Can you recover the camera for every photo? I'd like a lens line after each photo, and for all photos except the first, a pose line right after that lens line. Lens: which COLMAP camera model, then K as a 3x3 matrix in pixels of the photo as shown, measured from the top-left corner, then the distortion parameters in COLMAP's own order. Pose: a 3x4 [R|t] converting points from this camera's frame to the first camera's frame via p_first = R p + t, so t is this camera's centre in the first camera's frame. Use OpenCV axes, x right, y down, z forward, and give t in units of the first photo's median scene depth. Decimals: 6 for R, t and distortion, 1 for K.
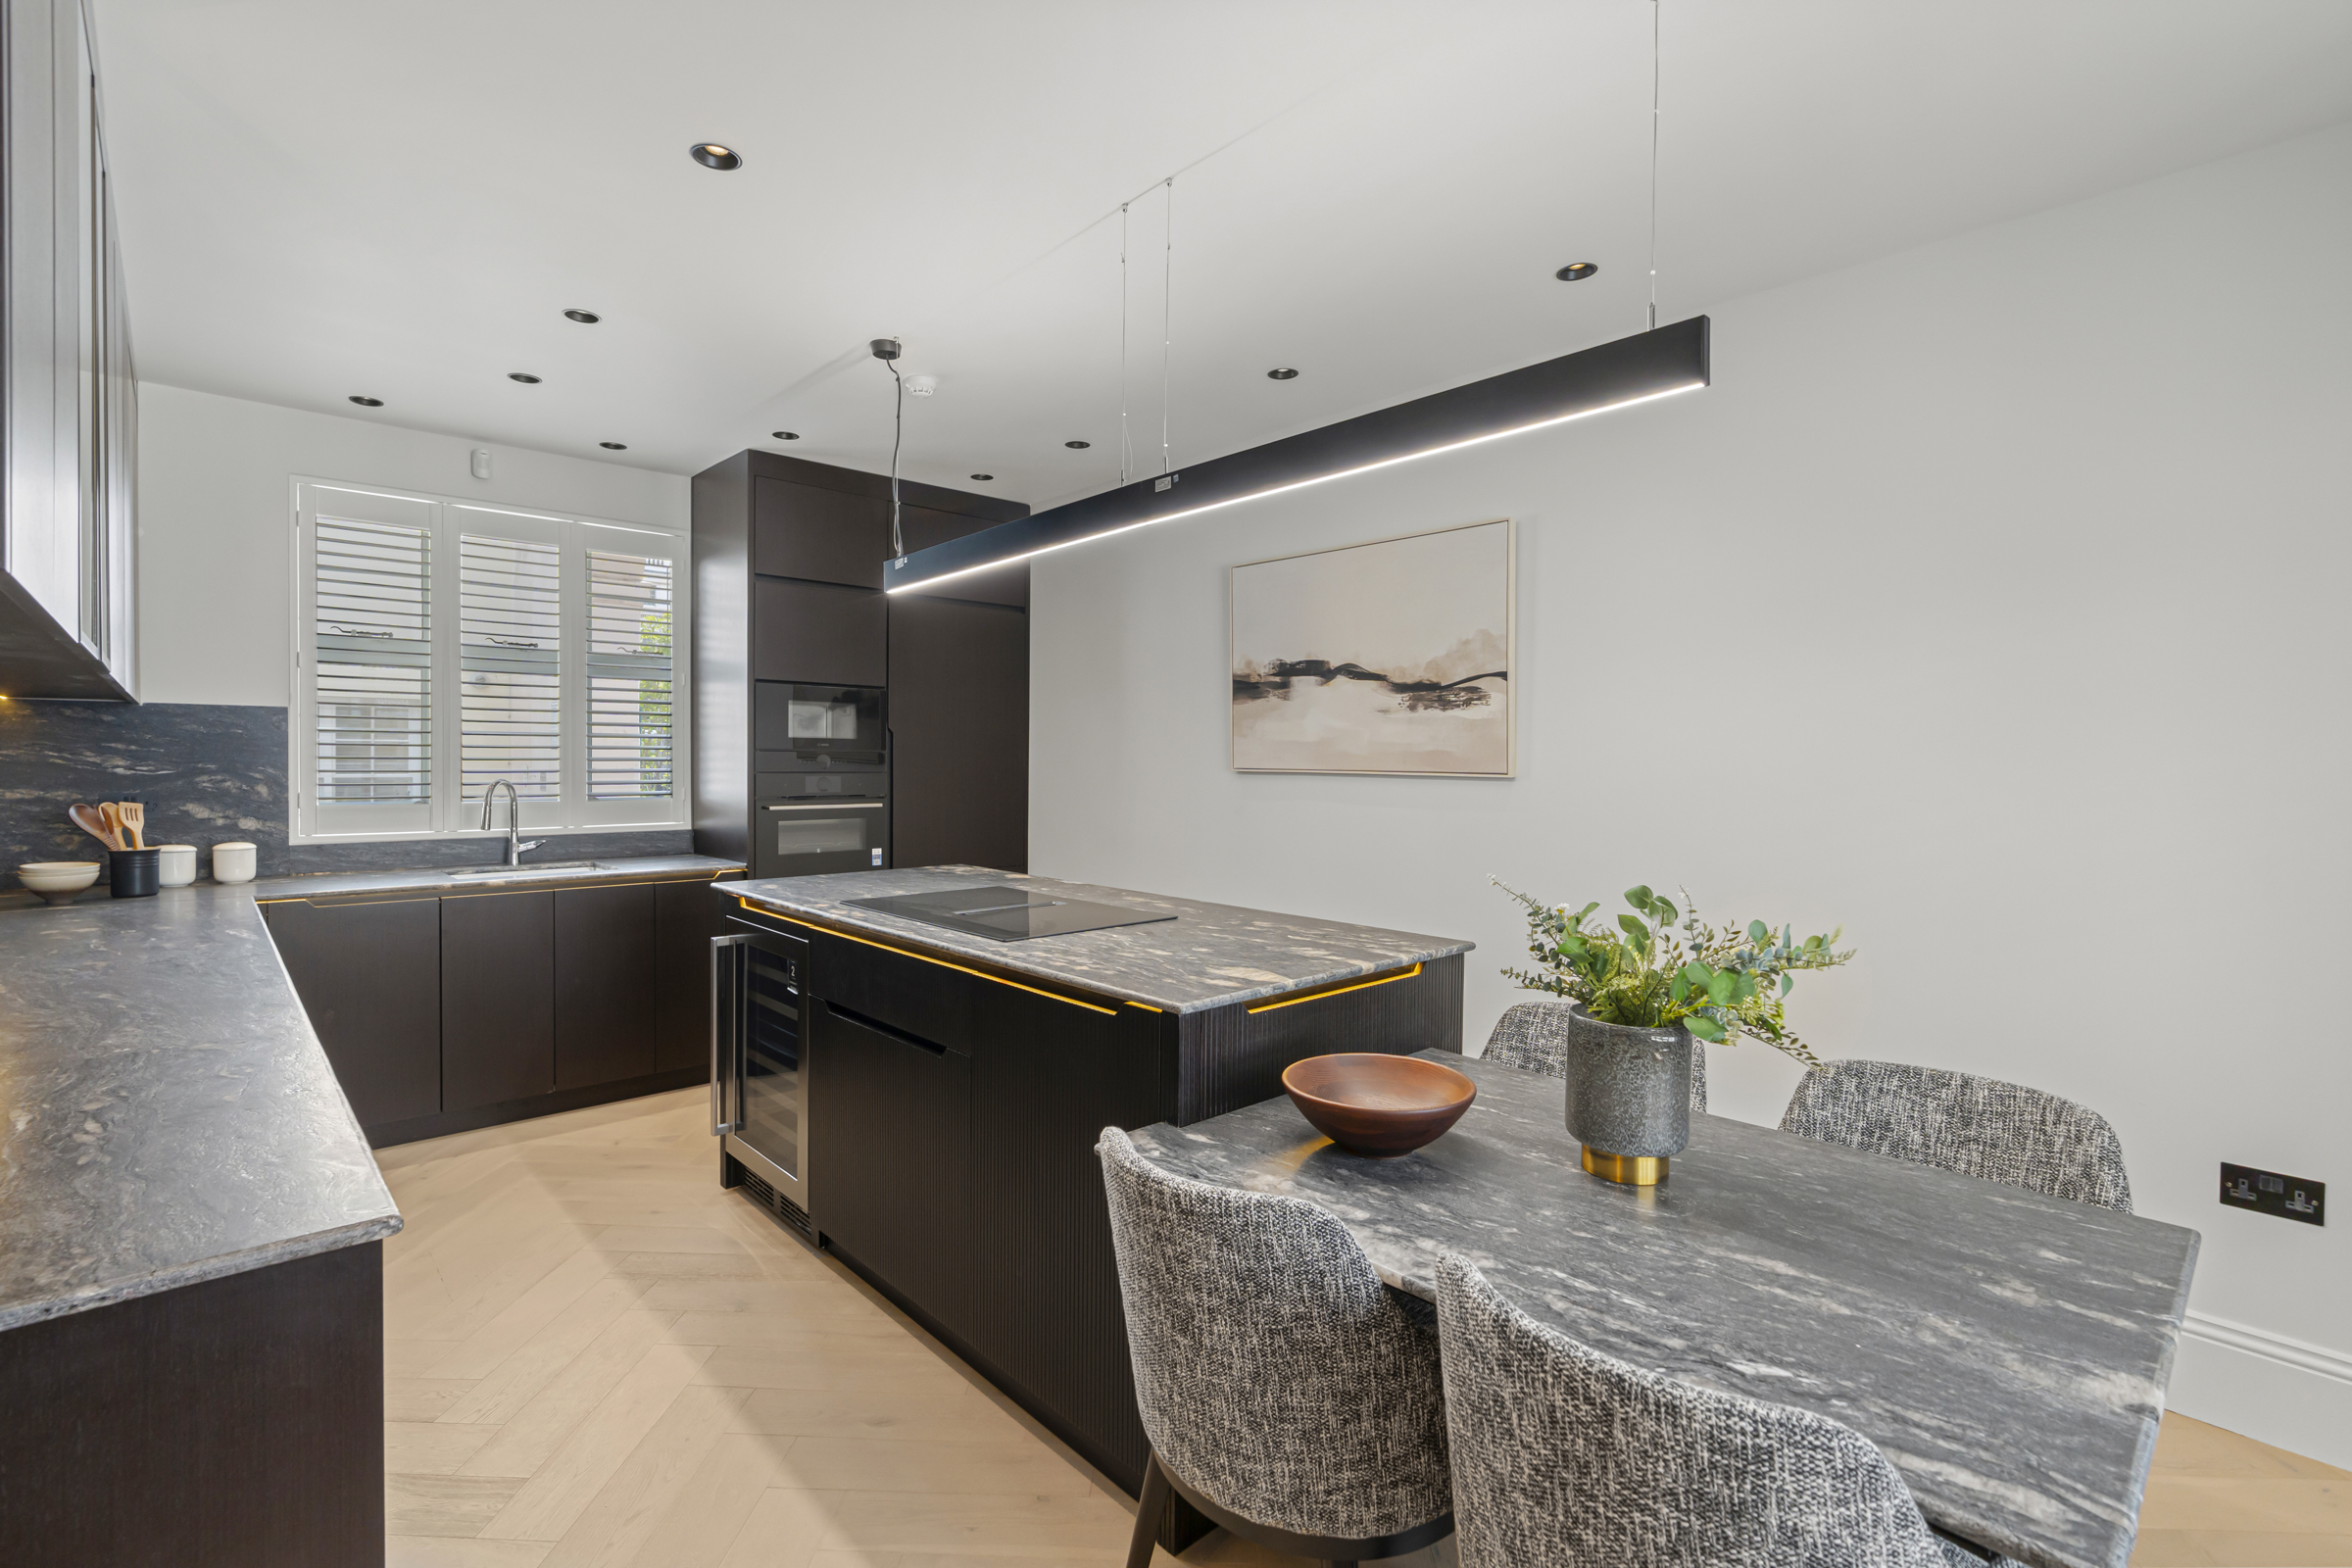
lens RADIAL K [[1063.2, 0, 1173.6], [0, 1063.2, 779.0], [0, 0, 1]] dist [-0.004806, 0.000992]
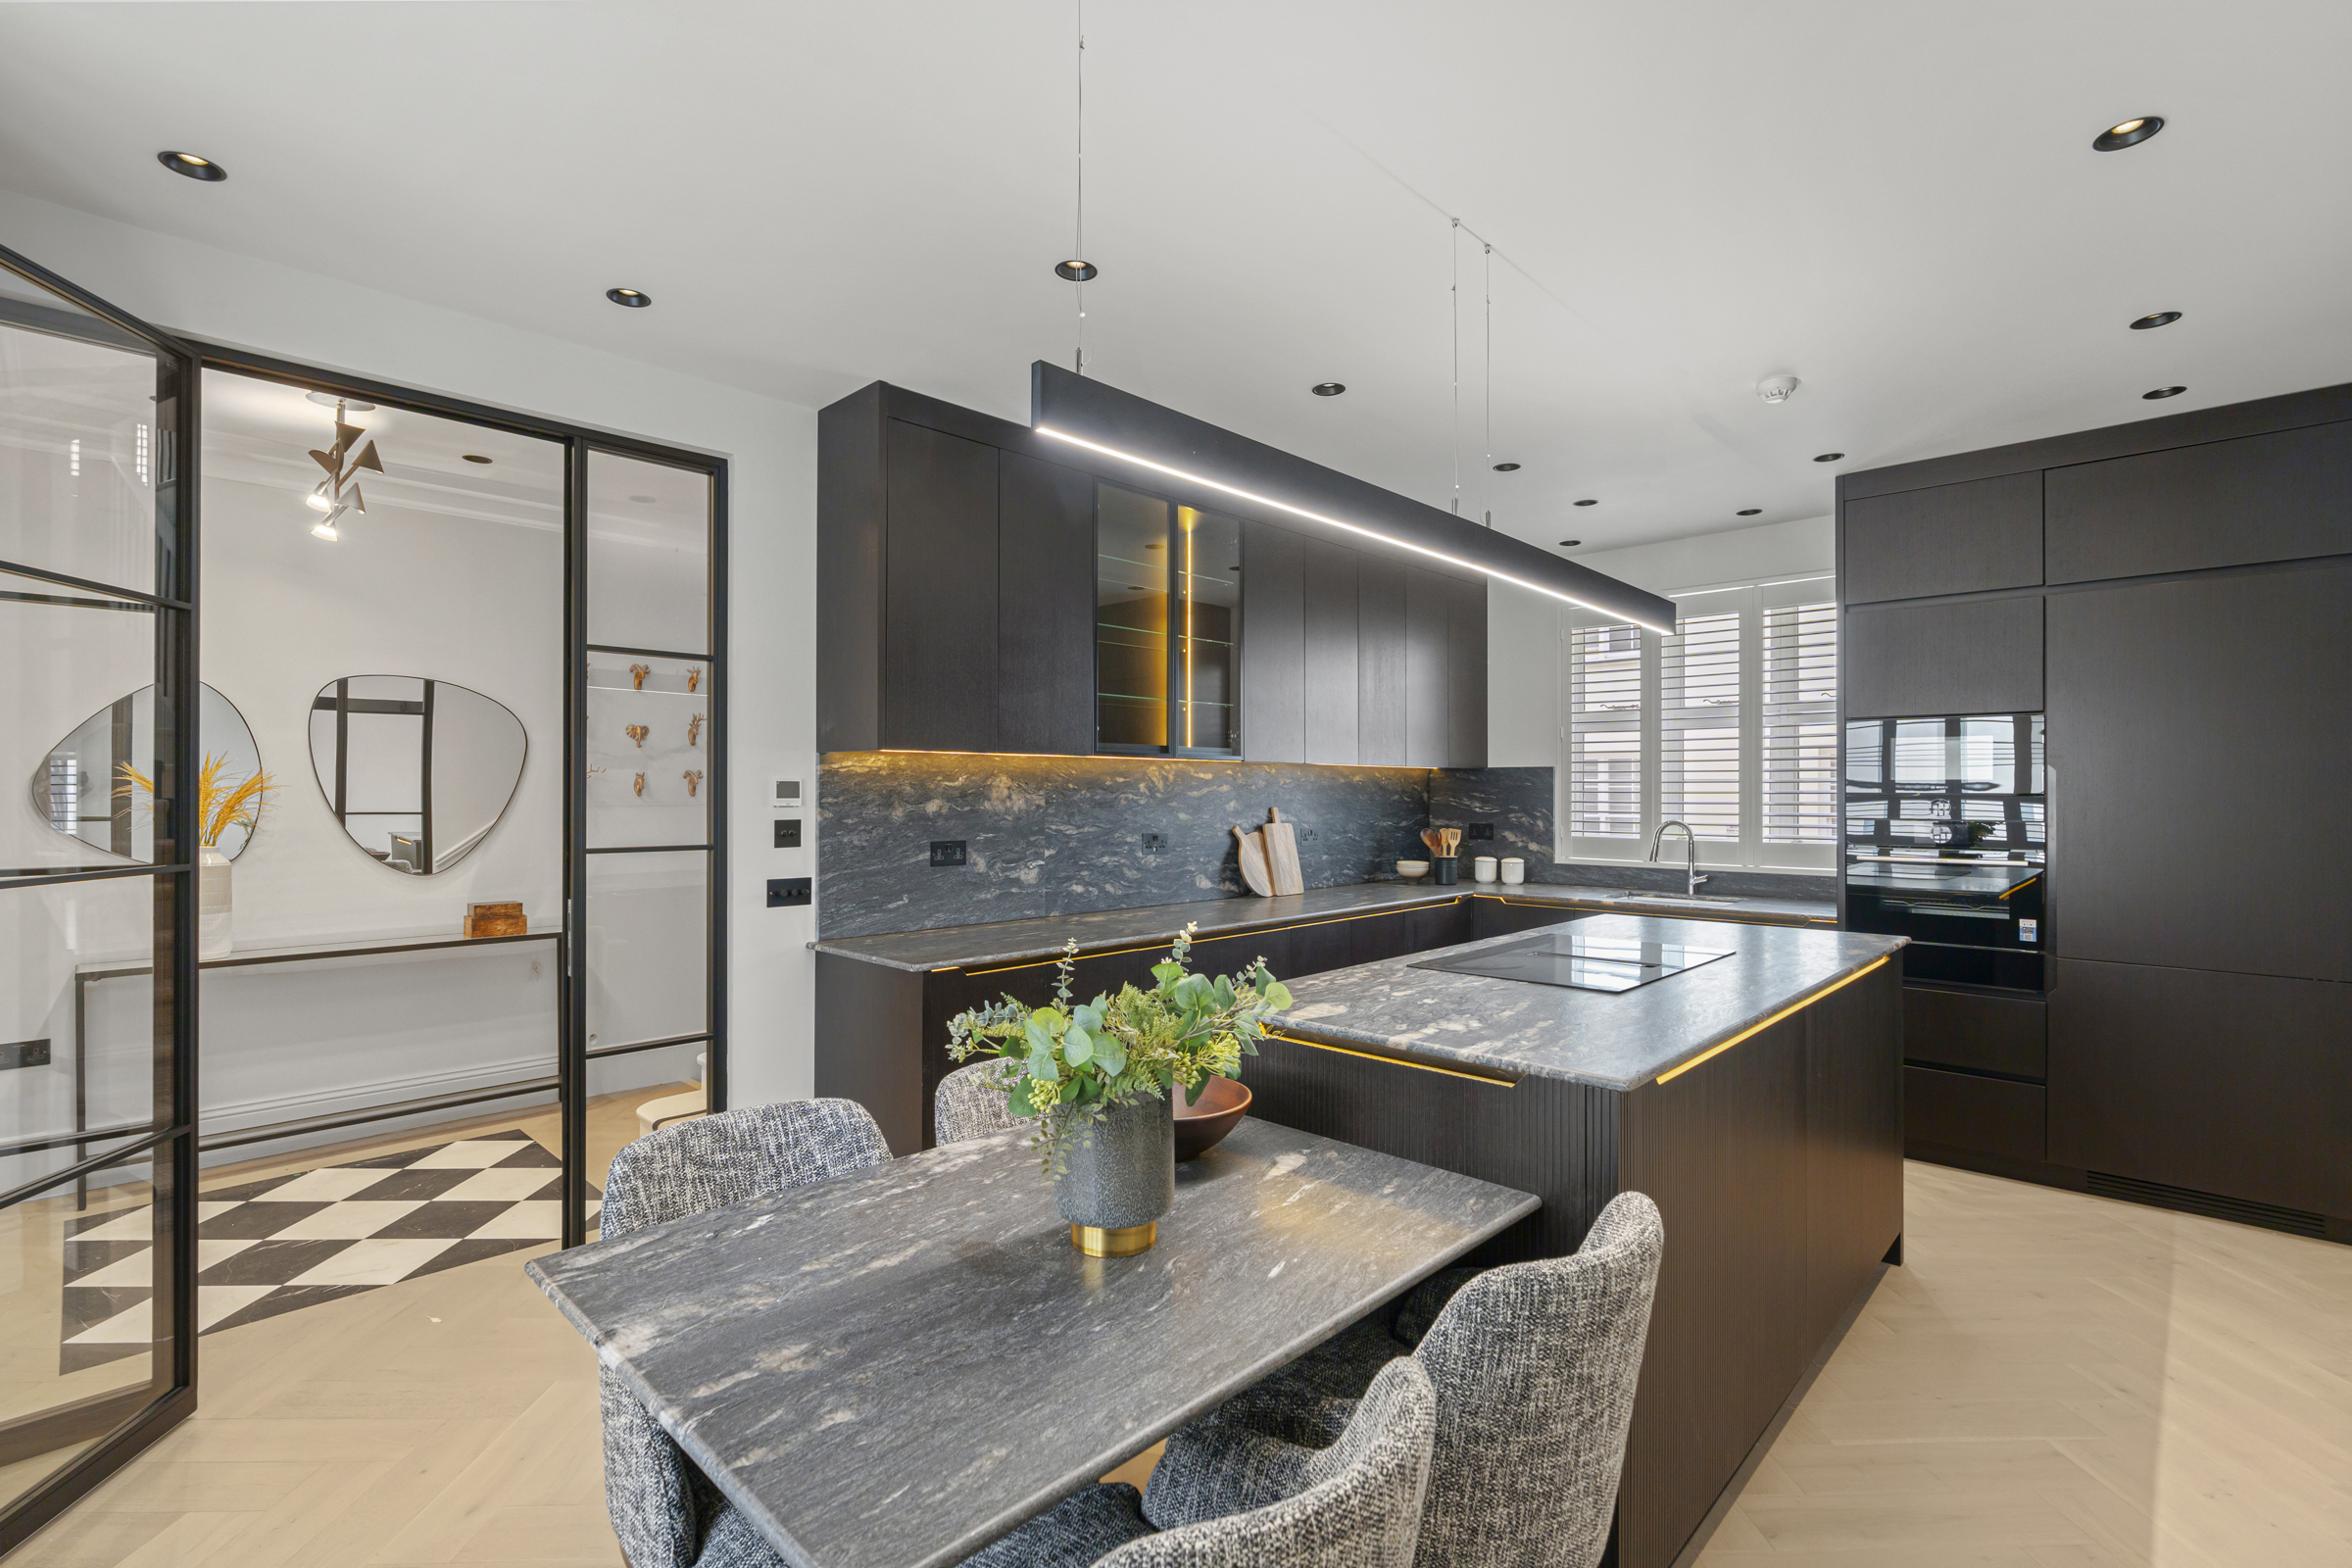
lens RADIAL K [[1063.2, 0, 1174.0], [0, 1063.2, 789.3], [0, 0, 1]] dist [-0.004806, 0.000992]
pose [[0.044799, -0.010664, -0.998939, 1.460769], [-0.020545, 0.999722, -0.011594, -0.025730], [0.998785, 0.021042, 0.044567, 1.063758]]
